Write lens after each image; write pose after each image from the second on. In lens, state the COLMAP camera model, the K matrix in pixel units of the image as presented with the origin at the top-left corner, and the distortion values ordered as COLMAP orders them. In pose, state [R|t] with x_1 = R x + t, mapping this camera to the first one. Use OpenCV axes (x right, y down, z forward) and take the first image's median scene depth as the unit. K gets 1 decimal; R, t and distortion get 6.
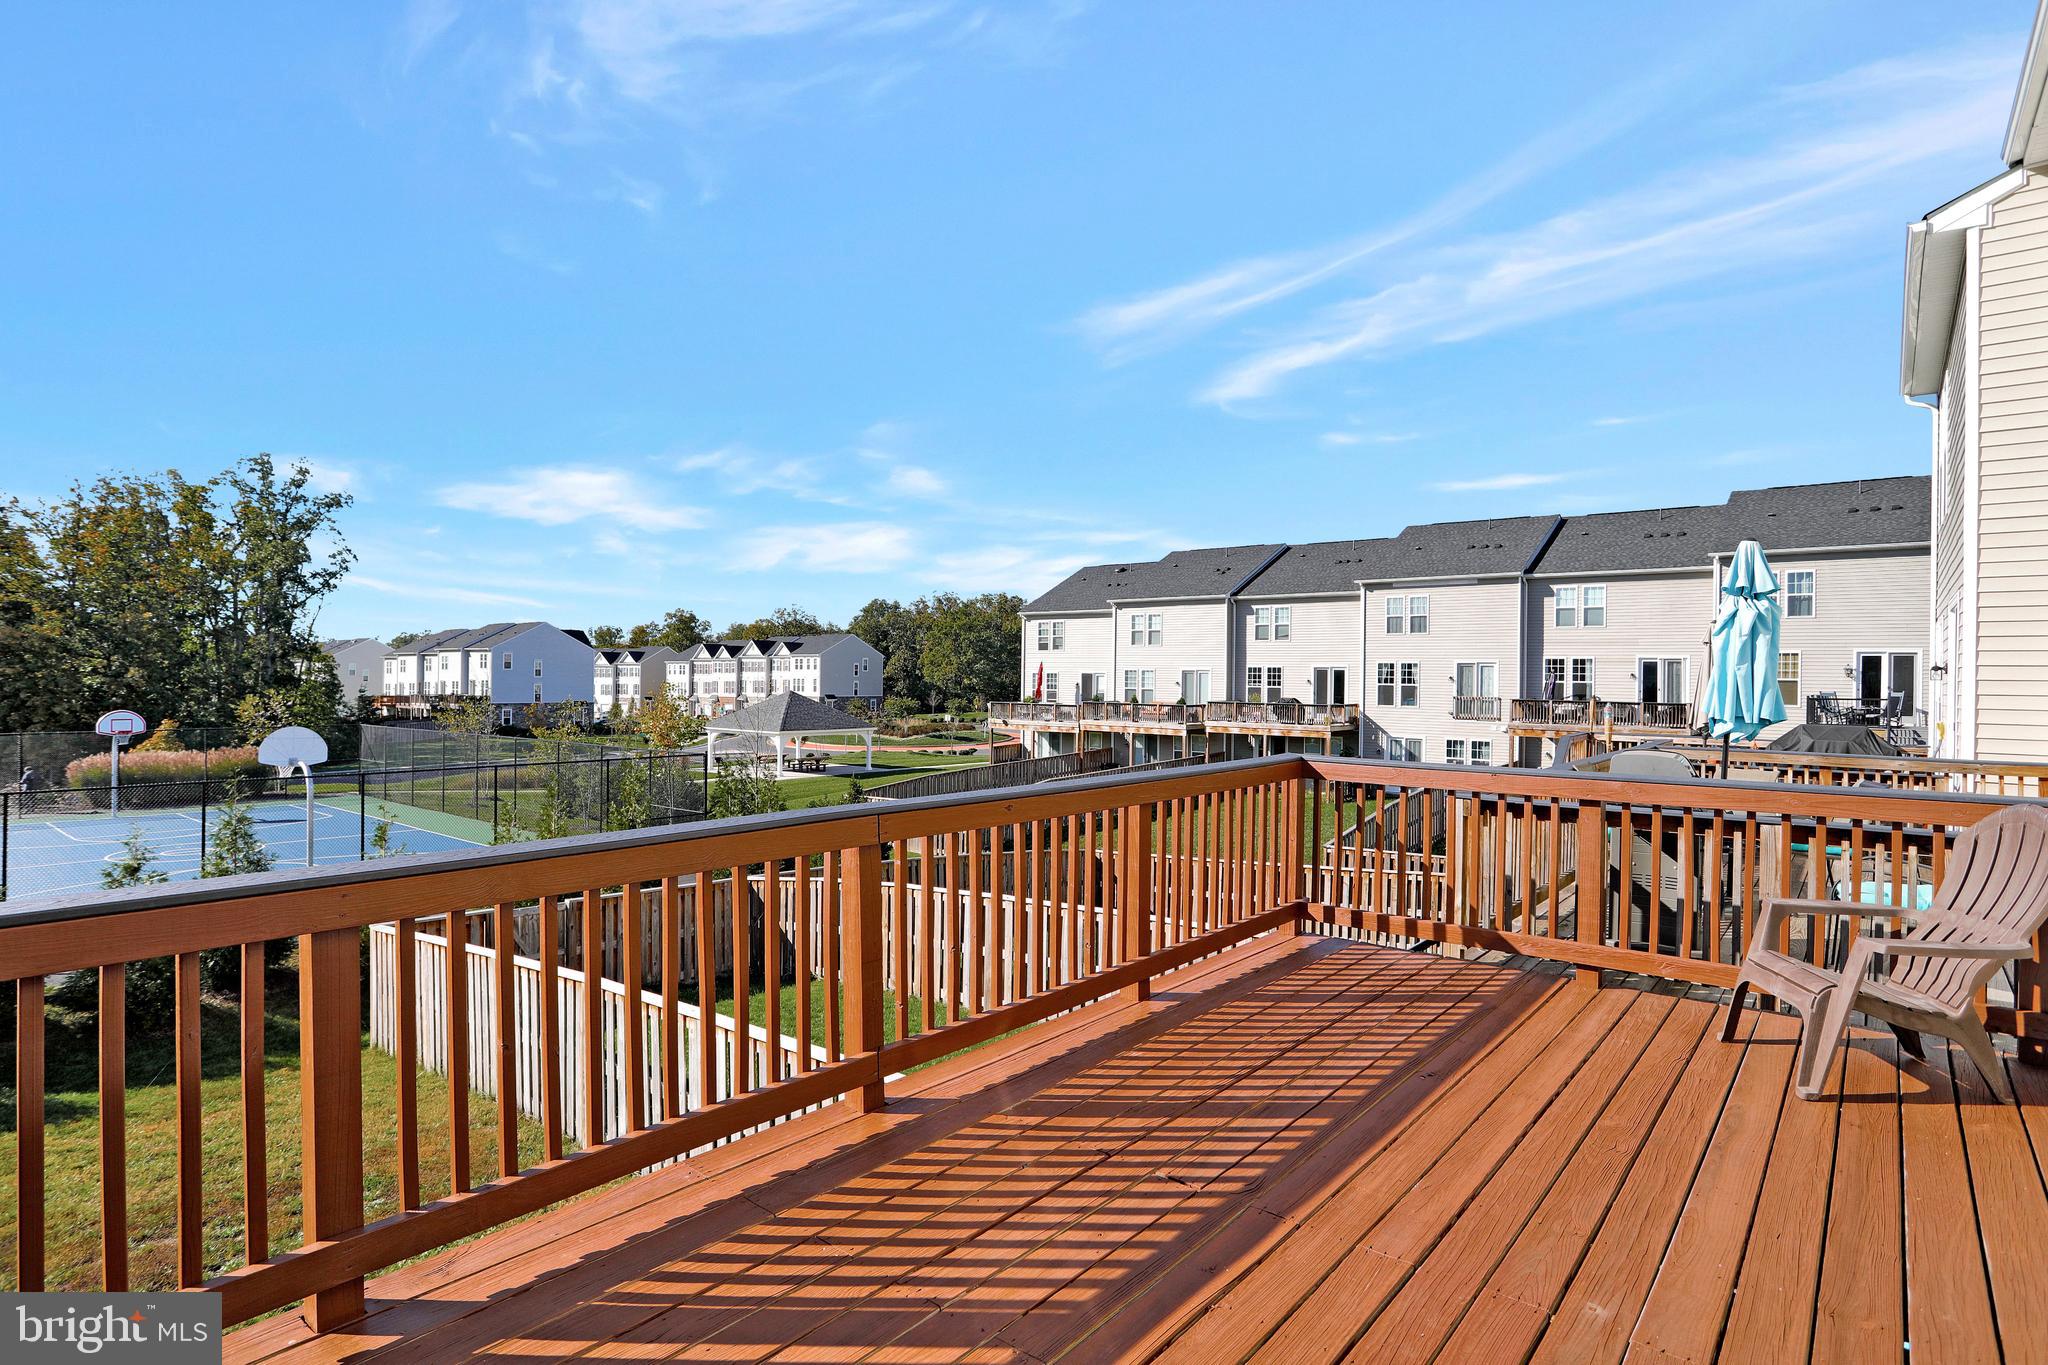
lens RADIAL K [[1116.7, 0, 1024.0], [0, 1116.7, 682.5], [0, 0, 1]] dist [-0.006340, -0.000144]
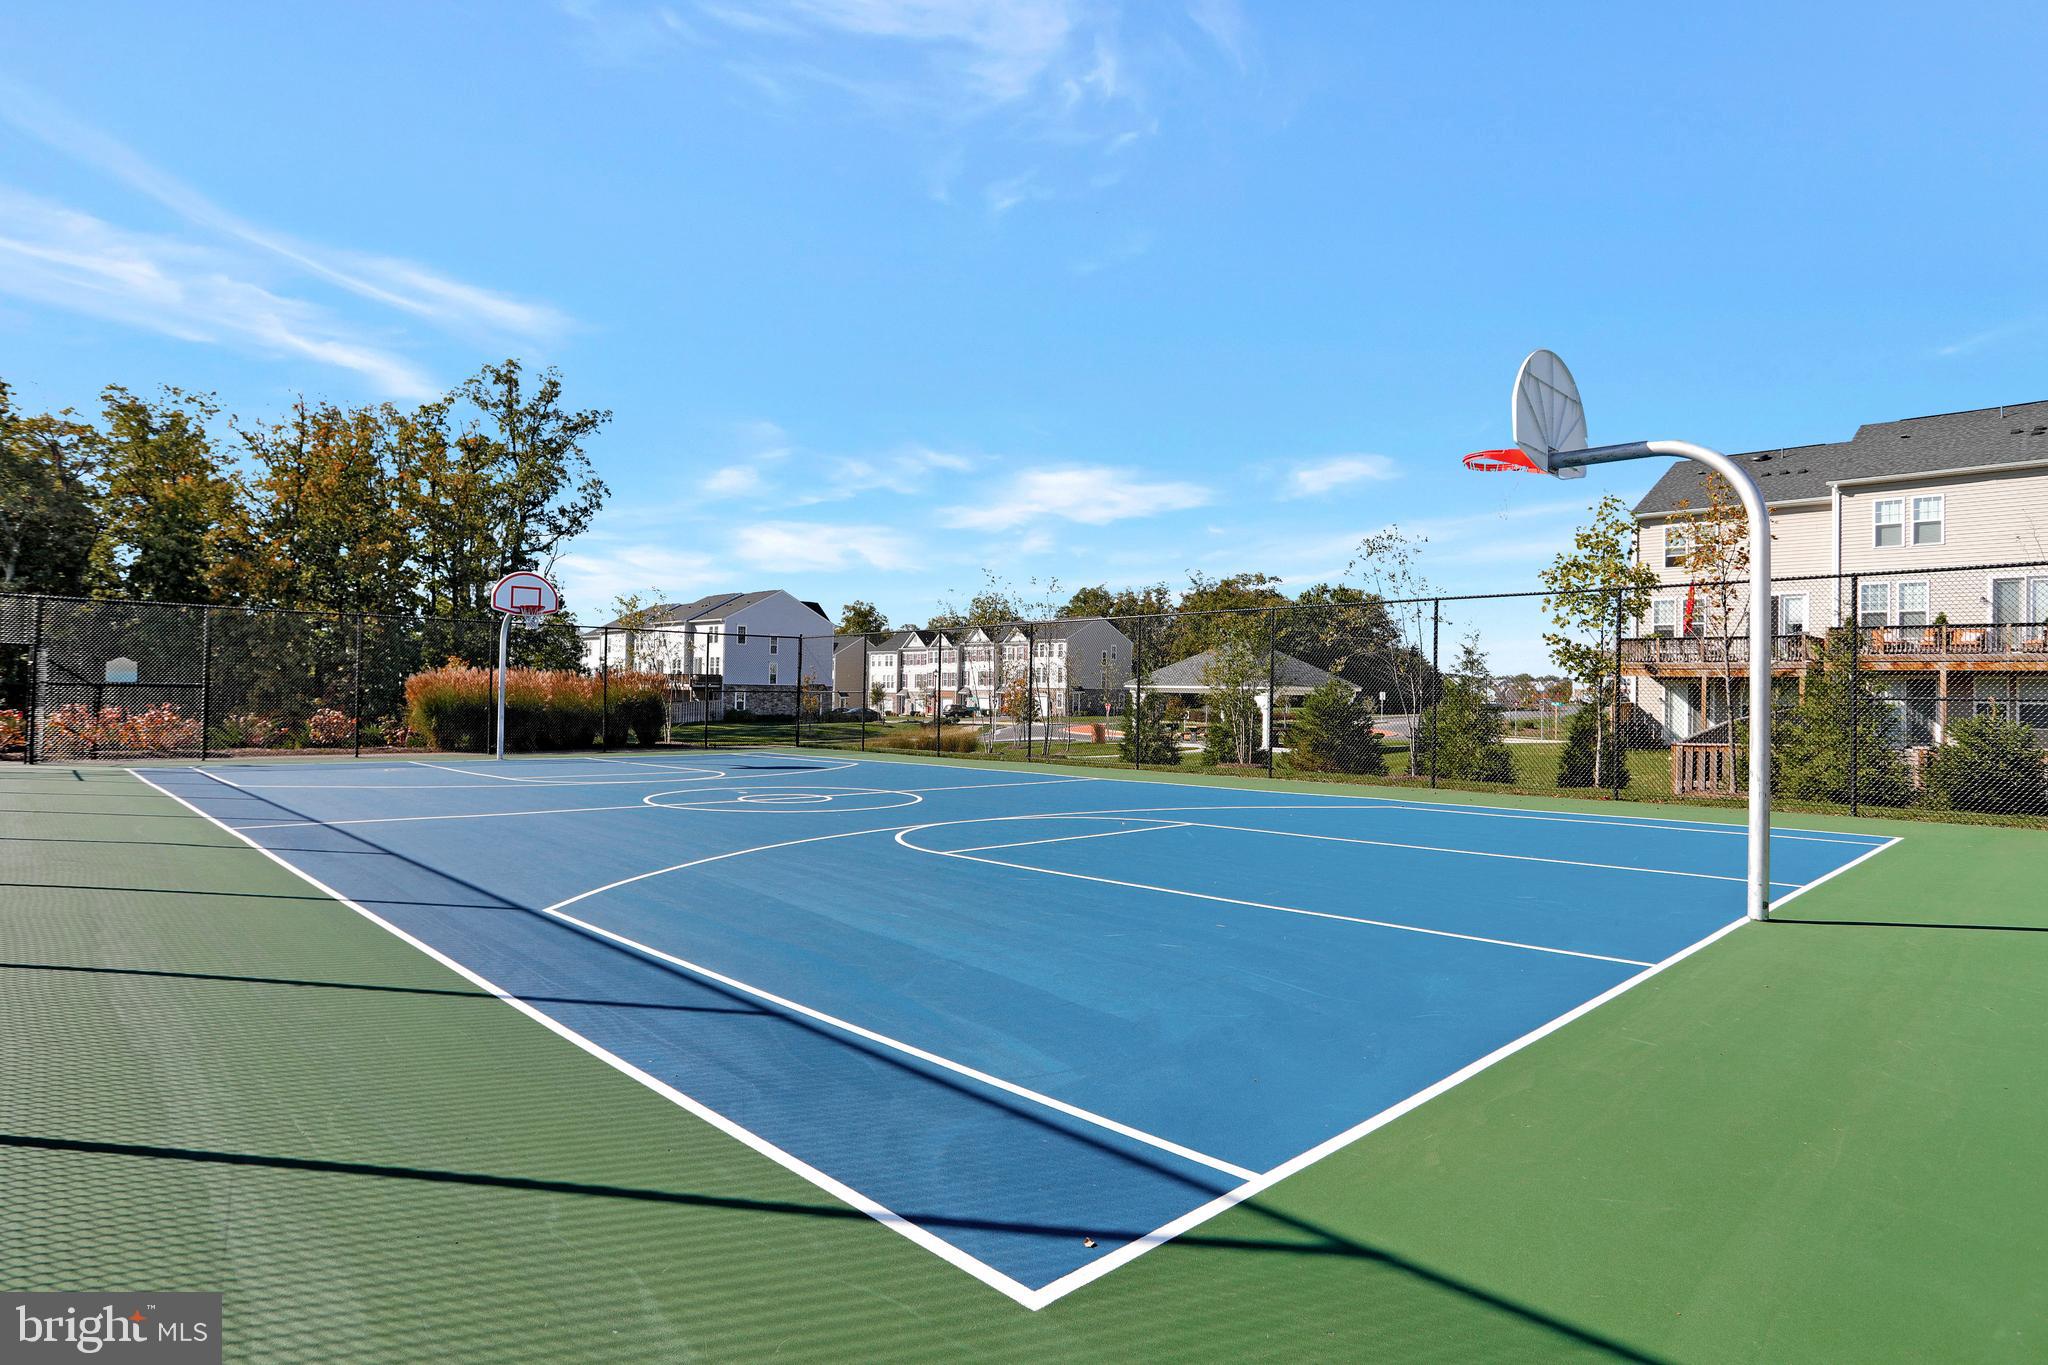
lens RADIAL K [[1181.7, 0, 1024.0], [0, 1181.7, 682.5], [0, 0, 1]] dist [-0.023277, -0.000062]
pose [[0.994685, 0.007158, -0.102717, -0.159315], [-0.008858, 0.999831, -0.016109, 0.029465], [0.102585, 0.016933, 0.994580, 0.135841]]
